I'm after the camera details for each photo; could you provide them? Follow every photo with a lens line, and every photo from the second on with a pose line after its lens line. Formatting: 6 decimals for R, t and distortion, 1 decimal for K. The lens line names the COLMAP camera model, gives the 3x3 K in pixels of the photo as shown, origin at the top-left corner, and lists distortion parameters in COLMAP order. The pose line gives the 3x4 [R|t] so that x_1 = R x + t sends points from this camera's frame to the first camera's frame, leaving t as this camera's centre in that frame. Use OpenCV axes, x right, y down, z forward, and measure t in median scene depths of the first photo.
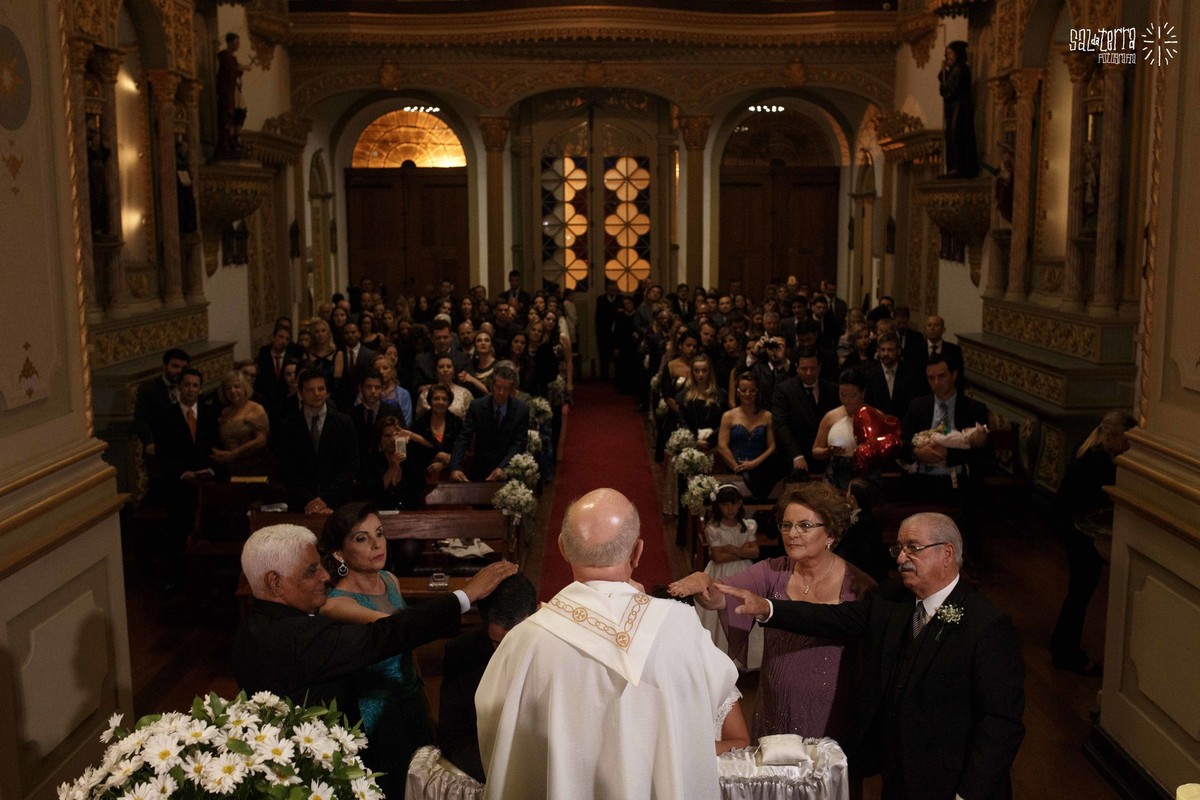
lens RADIAL K [[1182.9, 0, 594.6], [0, 1182.9, 376.1], [0, 0, 1]] dist [-0.012777, 0.000000]
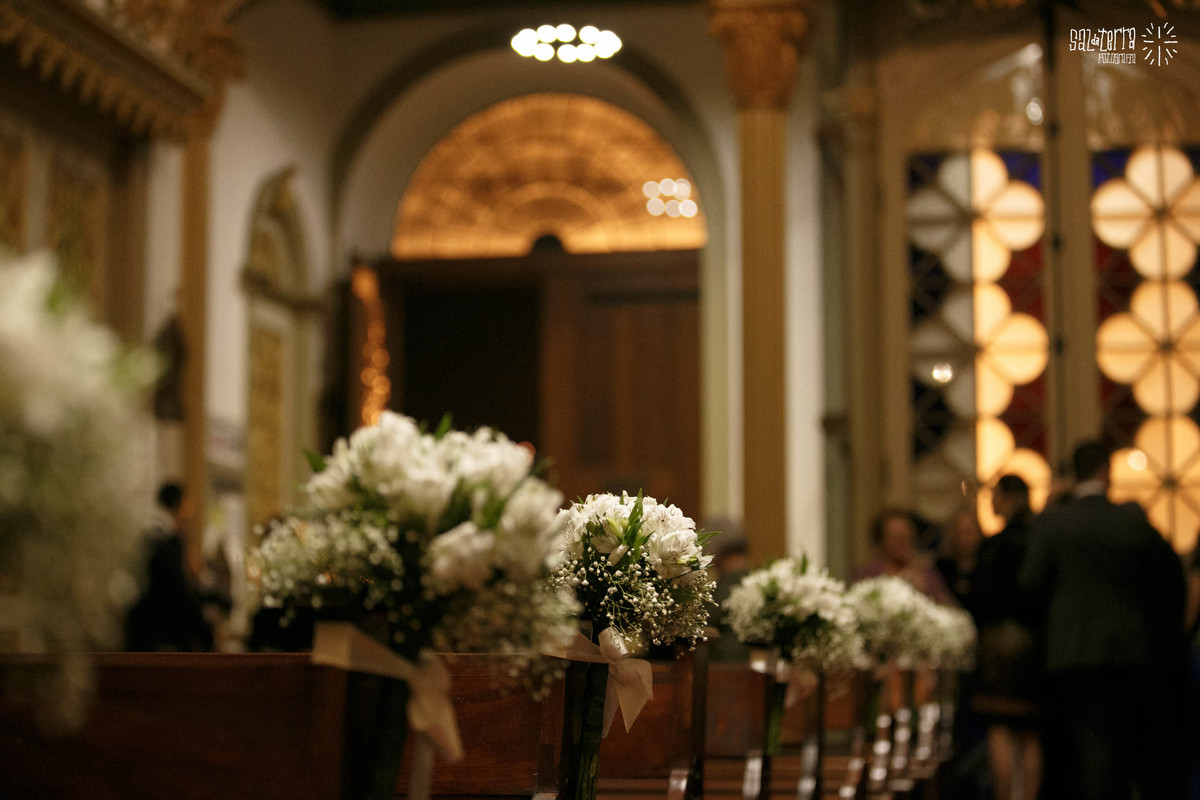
lens RADIAL K [[2552.8, 0, 600.3], [0, 2552.8, 398.0], [0, 0, 1]] dist [-0.259627, 0.000000]
pose [[0.983185, -0.017539, -0.181769, -0.000148], [-0.023153, 0.975372, -0.219347, 0.044564], [0.181140, 0.219867, 0.958565, 0.303782]]
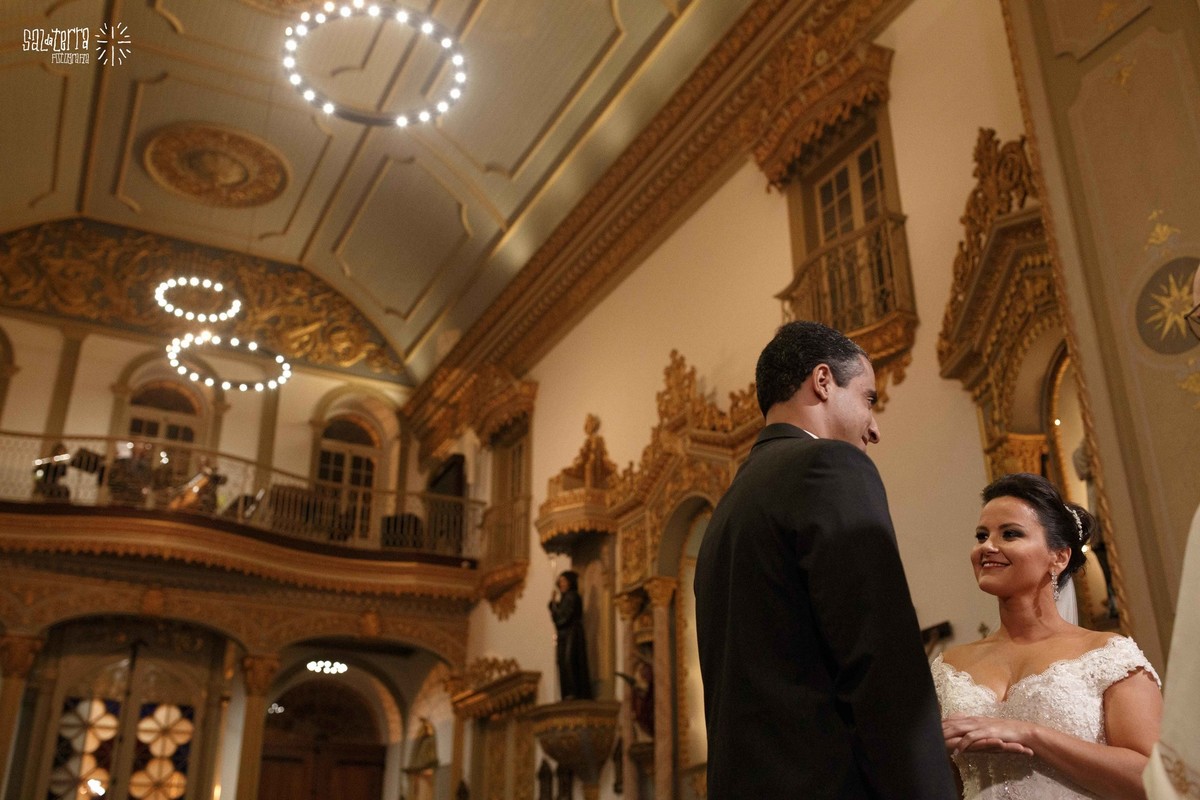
lens RADIAL K [[1133.8, 0, 595.5], [0, 1133.8, 392.5], [0, 0, 1]] dist [-0.040029, 0.000000]
pose [[0.897611, 0.180441, 0.402165, -0.066052], [0.056554, 0.857690, -0.511048, 0.060485], [-0.437146, 0.481466, 0.759667, 0.115777]]
